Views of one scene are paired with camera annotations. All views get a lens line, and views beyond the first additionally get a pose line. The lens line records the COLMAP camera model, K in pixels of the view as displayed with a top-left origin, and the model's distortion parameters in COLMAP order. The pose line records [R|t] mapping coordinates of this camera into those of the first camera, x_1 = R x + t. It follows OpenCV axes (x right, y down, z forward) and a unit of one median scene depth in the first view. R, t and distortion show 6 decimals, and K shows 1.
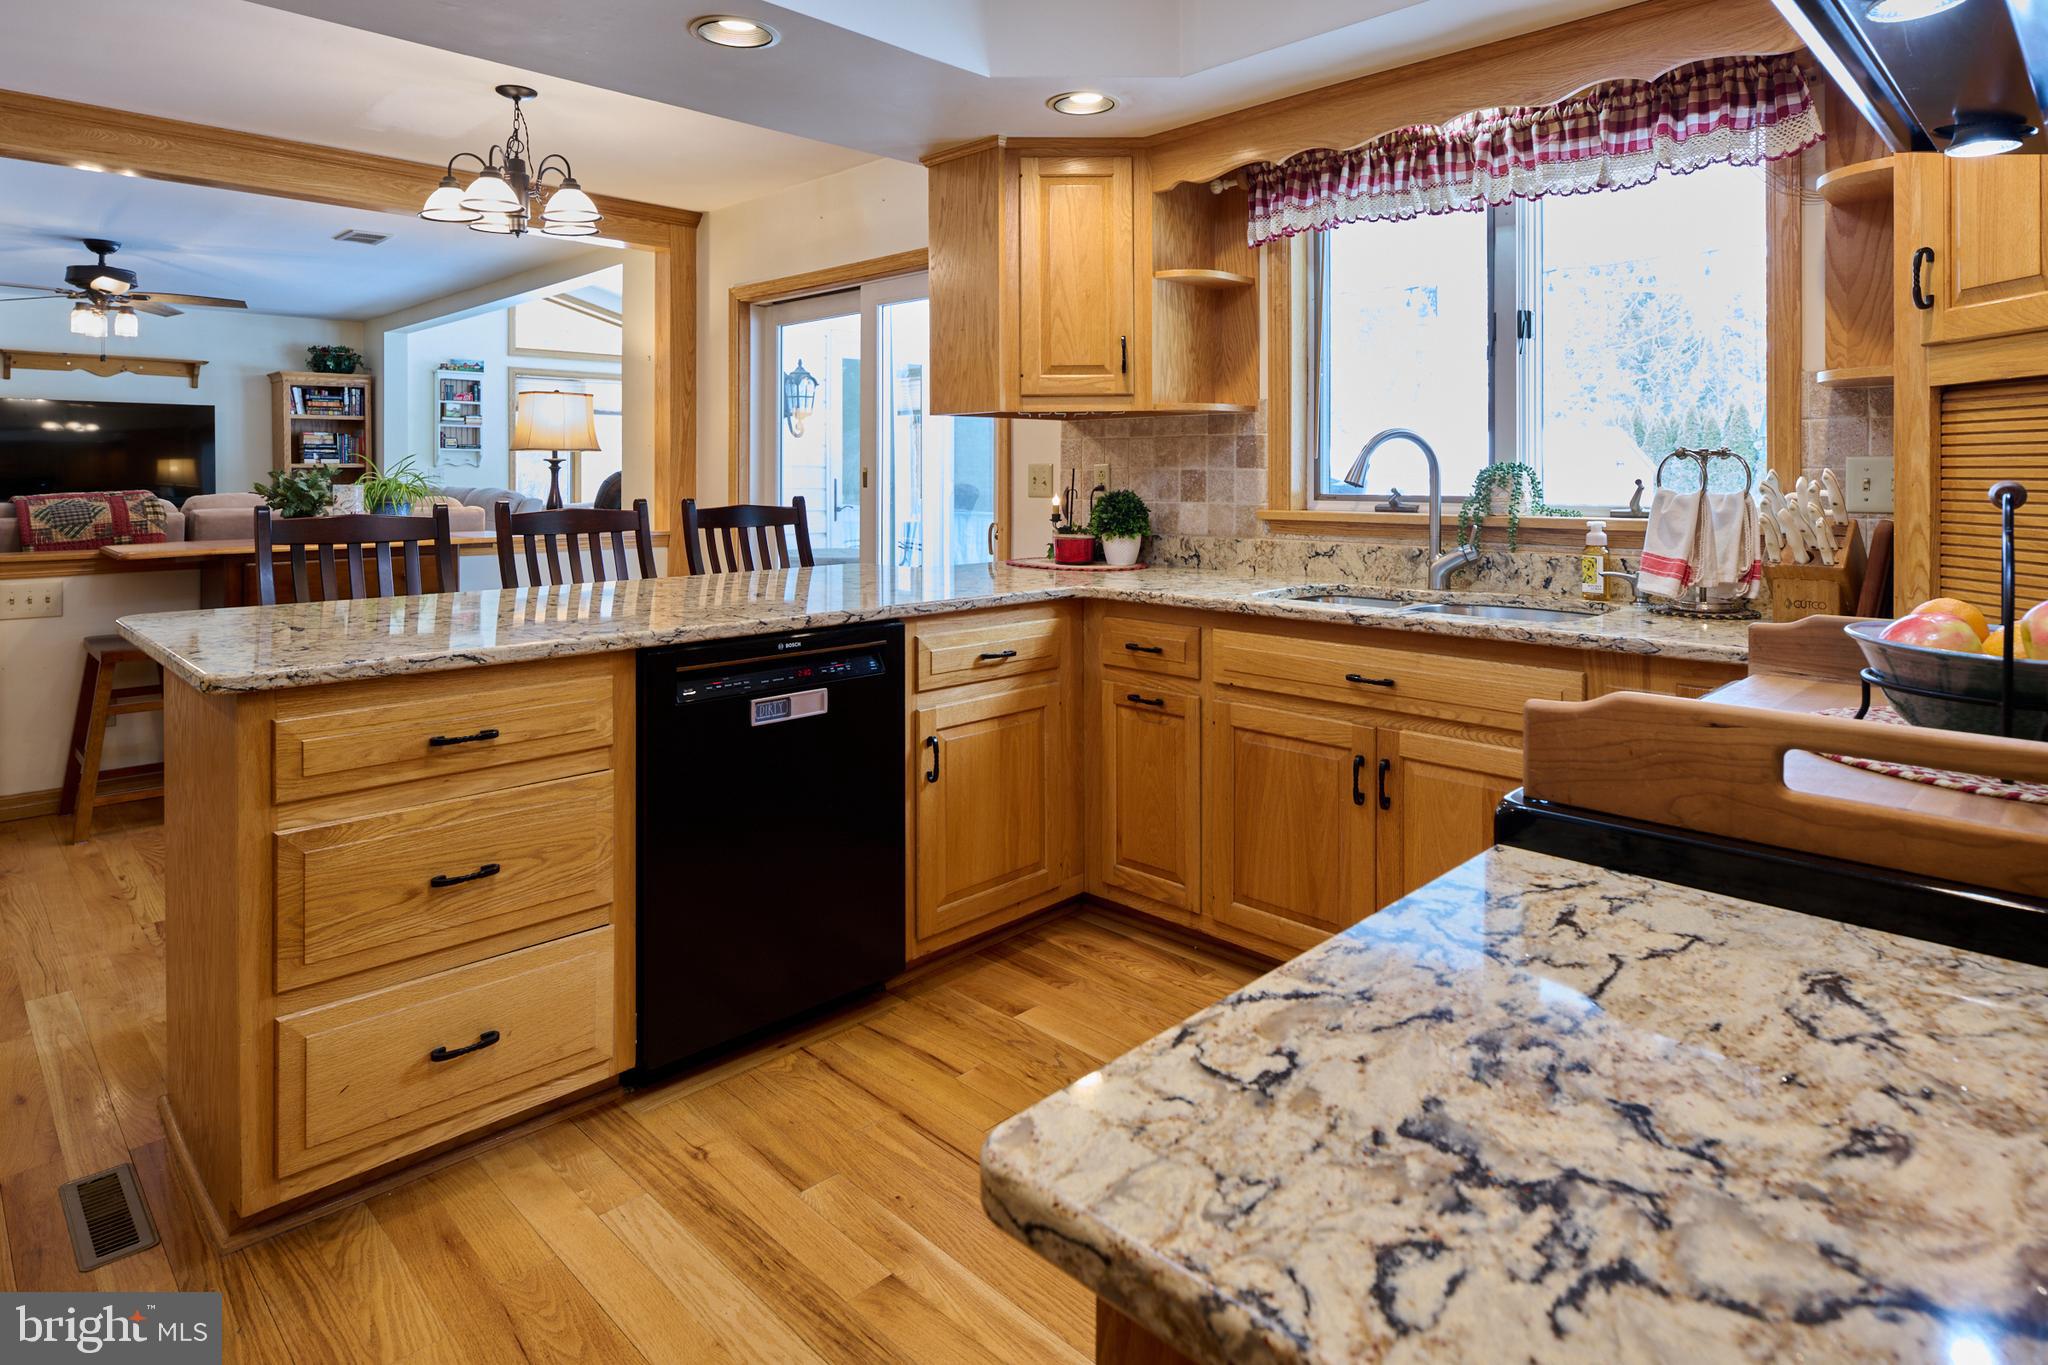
lens RADIAL K [[1133.7, 0, 1026.1], [0, 1133.7, 477.3], [0, 0, 1]] dist [-0.001957, -0.001121]
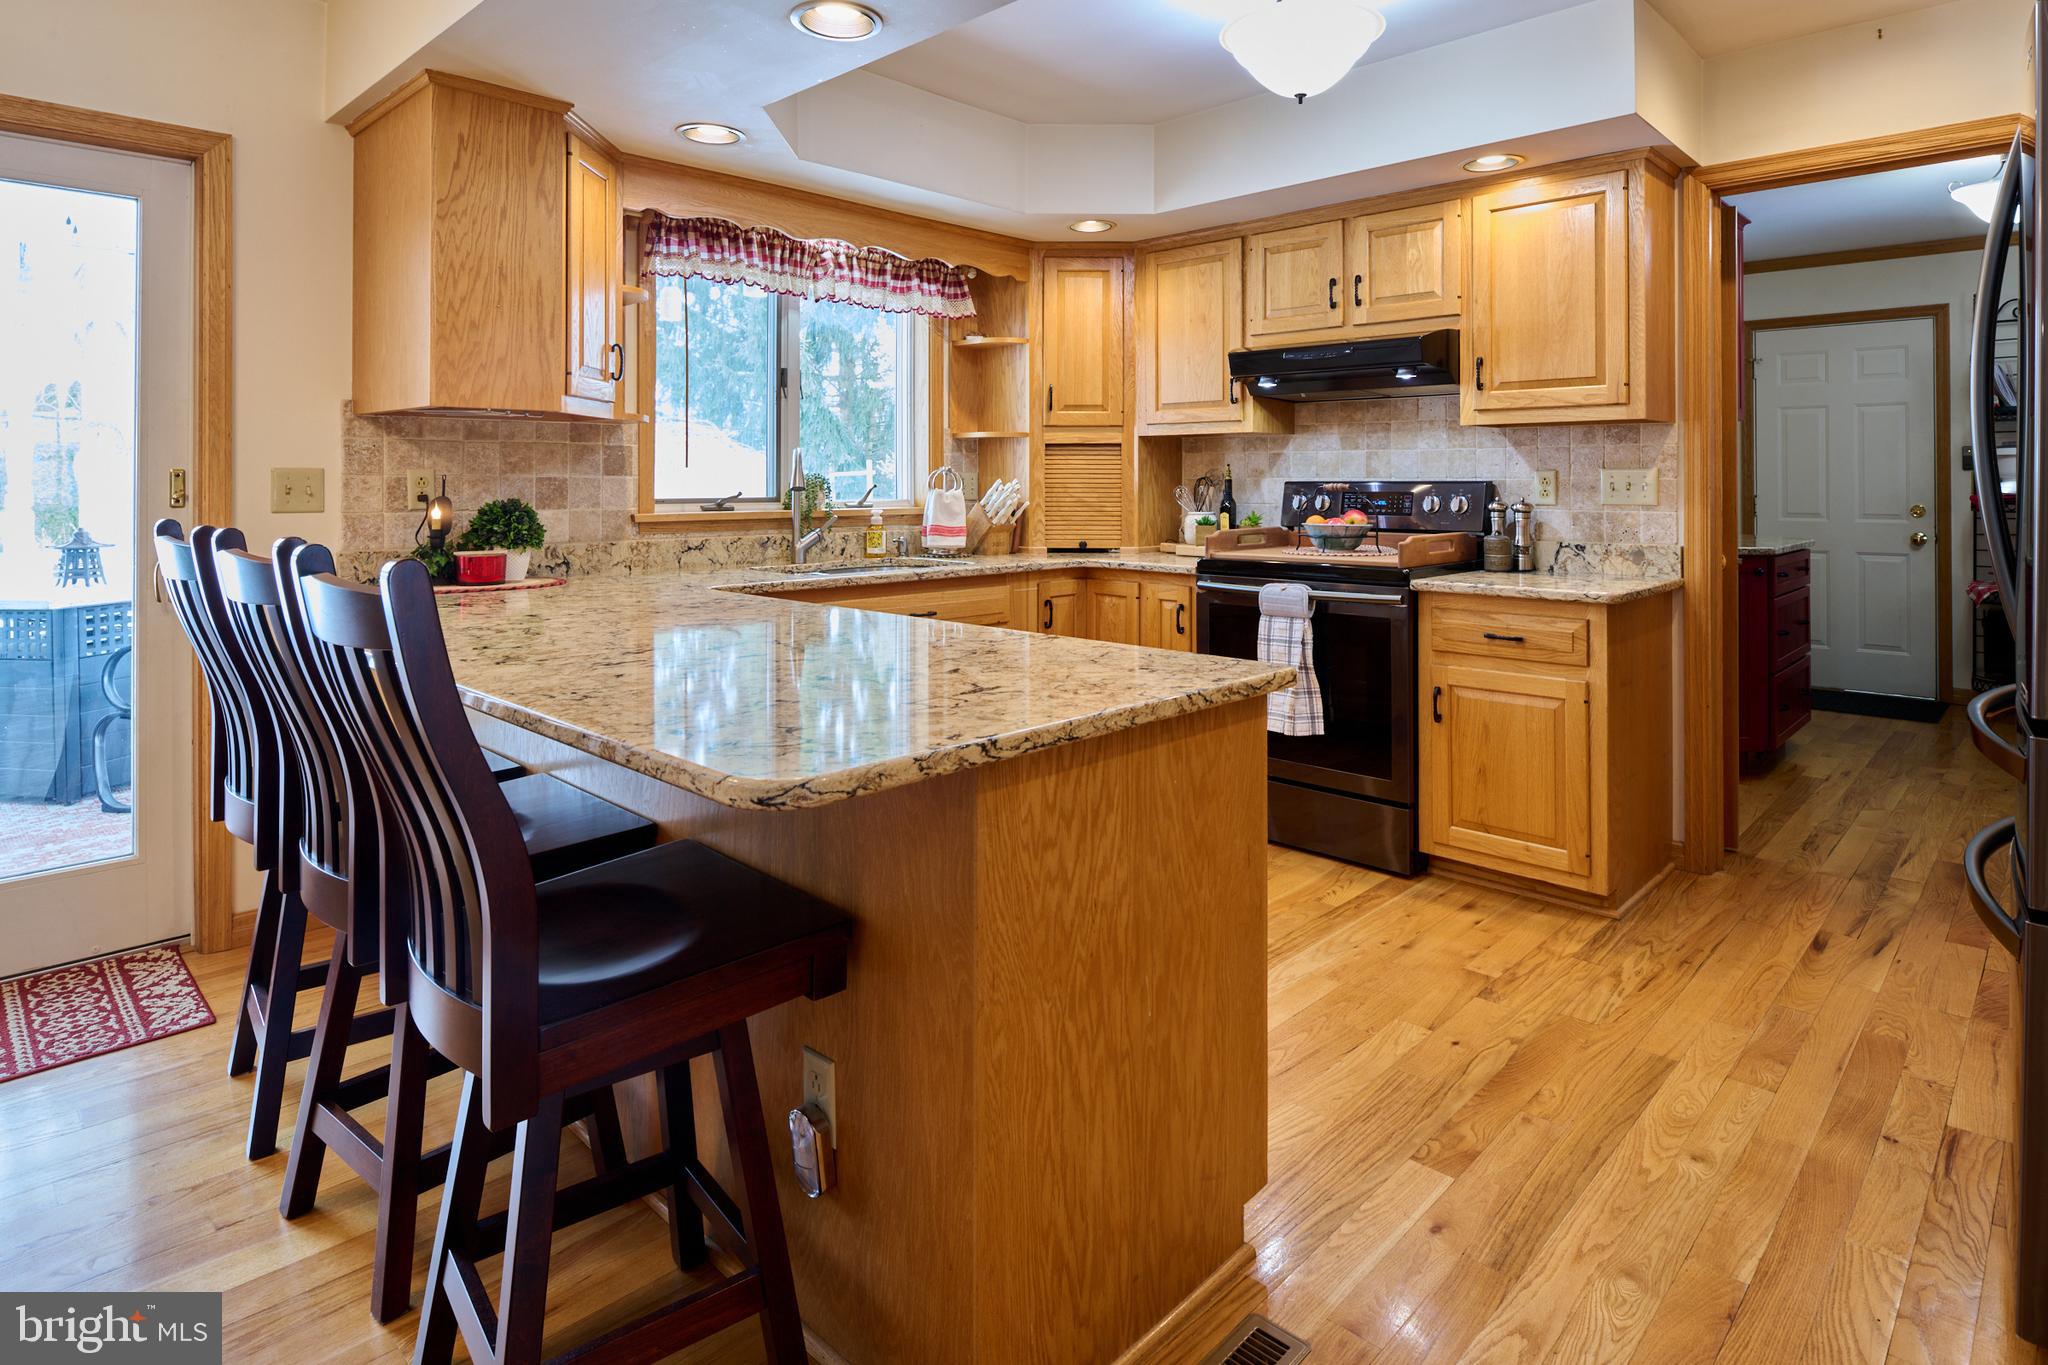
lens RADIAL K [[1104.4, 0, 1031.1], [0, 1104.4, 472.7], [0, 0, 1]] dist [-0.001858, -0.000912]
pose [[-0.012700, 0.006384, 0.999899, -0.871678], [0.002857, 0.999976, -0.006348, -0.003411], [-0.999915, 0.002776, -0.012718, 0.630568]]
